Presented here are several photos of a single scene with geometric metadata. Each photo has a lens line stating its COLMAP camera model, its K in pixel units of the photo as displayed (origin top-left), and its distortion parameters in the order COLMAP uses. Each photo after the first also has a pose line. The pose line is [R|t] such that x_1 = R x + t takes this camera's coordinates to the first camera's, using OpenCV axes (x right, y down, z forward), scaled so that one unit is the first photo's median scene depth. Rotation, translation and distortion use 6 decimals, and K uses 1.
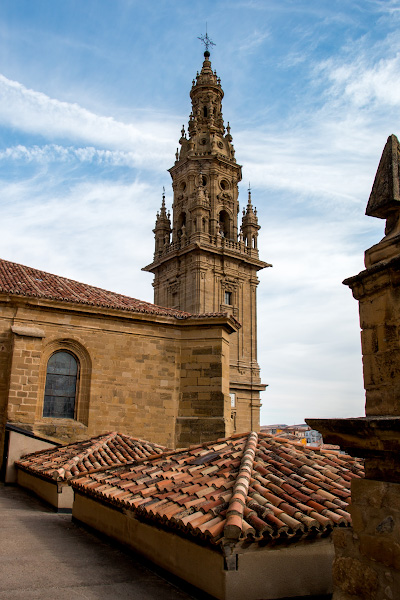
lens RADIAL K [[500.7, 0, 200.0], [0, 500.7, 300.0], [0, 0, 1]] dist [-0.130040, 0.004968]
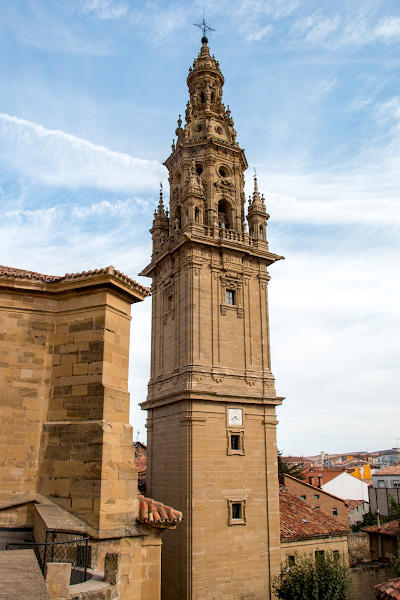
lens RADIAL K [[500.7, 0, 200.0], [0, 500.7, 300.0], [0, 0, 1]] dist [-0.130040, 0.004968]
pose [[0.989488, -0.065906, -0.128721, 0.111942], [0.057976, 0.996238, -0.064410, 0.052045], [0.132482, 0.056270, 0.989587, 0.147224]]
